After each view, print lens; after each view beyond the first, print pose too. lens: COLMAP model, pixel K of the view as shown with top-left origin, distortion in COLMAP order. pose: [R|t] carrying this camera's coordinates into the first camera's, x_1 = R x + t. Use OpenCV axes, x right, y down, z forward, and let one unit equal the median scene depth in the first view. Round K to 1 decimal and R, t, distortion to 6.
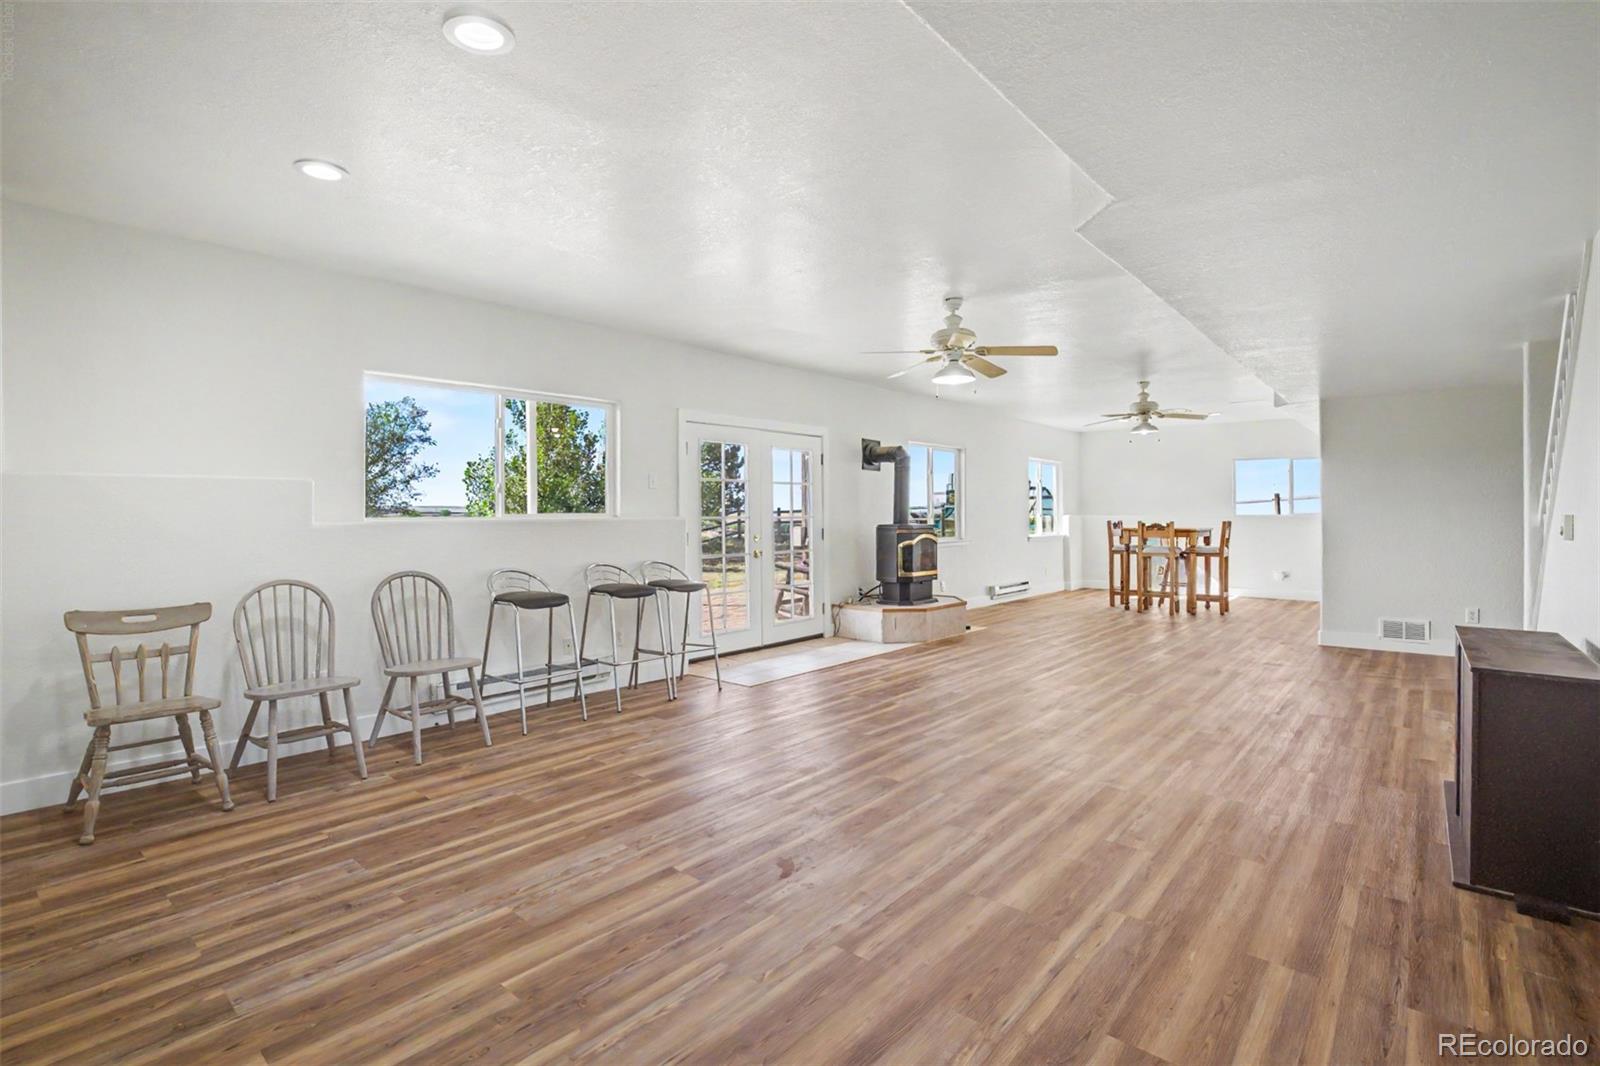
lens RADIAL K [[717.5, 0, 784.7], [0, 717.5, 524.7], [0, 0, 1]] dist [-0.043952, 0.021675]
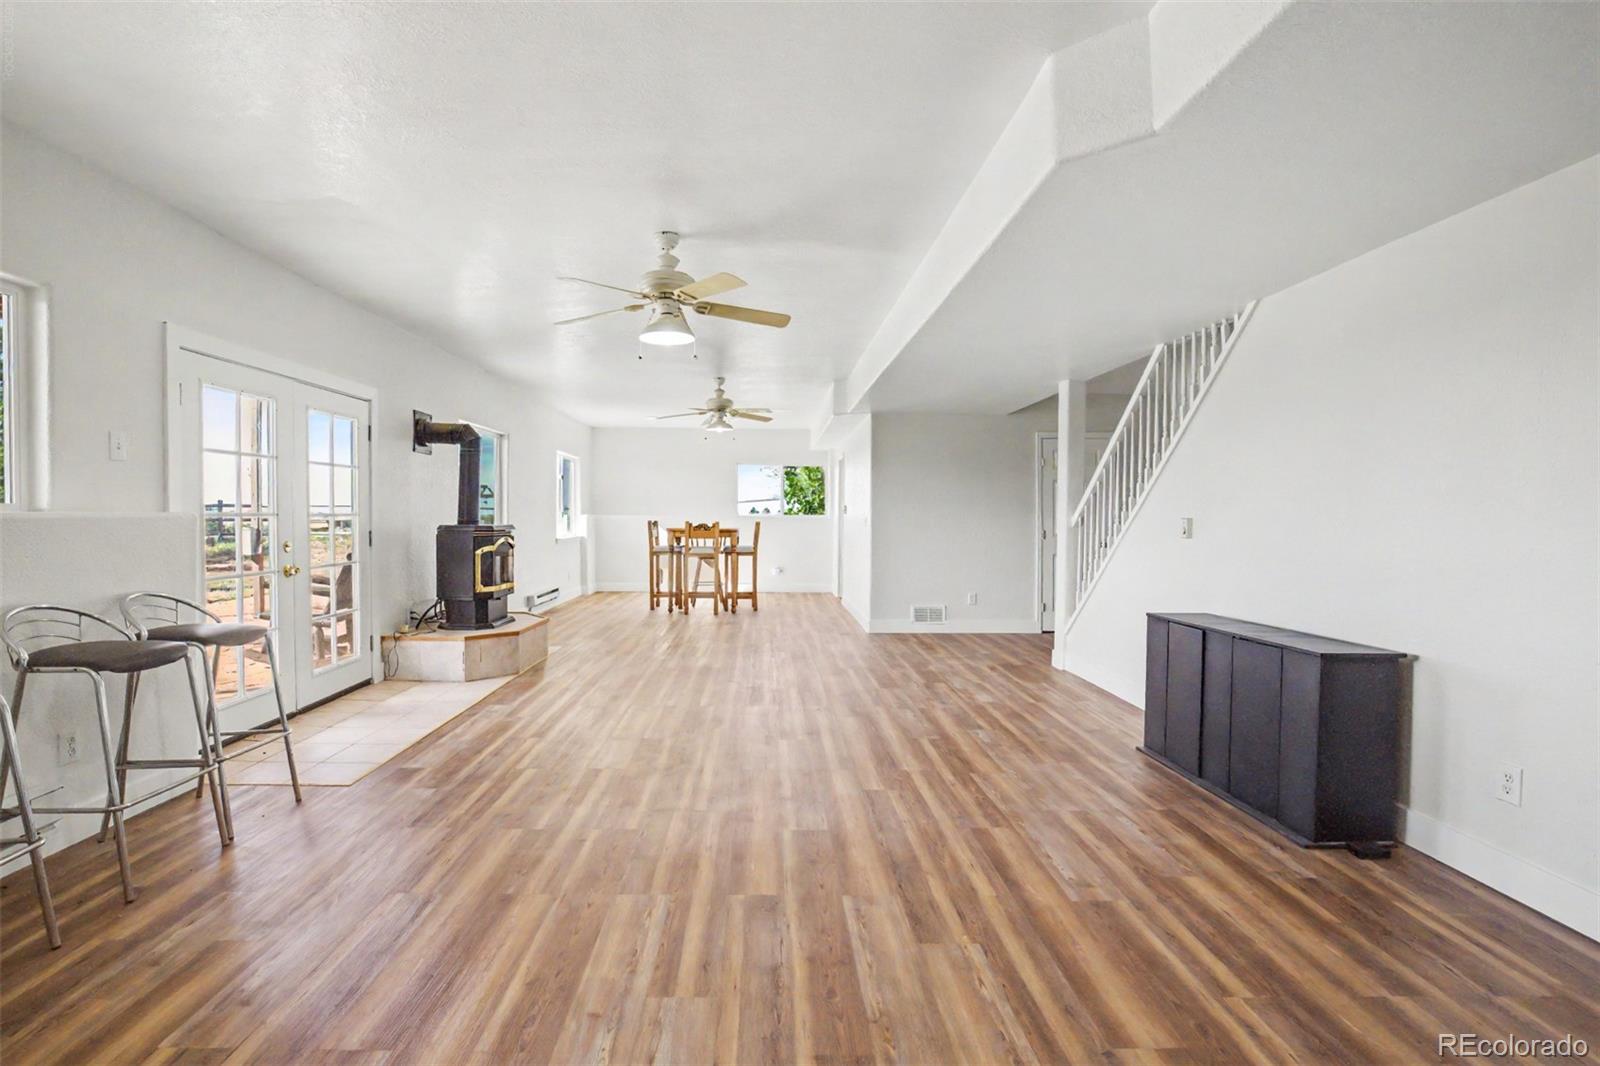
lens RADIAL K [[749.6, 0, 733.9], [0, 749.6, 539.6], [0, 0, 1]] dist [-0.021271, 0.000368]
pose [[0.763023, -0.013289, 0.646235, -0.148491], [0.000013, 0.999789, 0.020544, -0.001225], [-0.646372, -0.015667, 0.762862, 0.208129]]
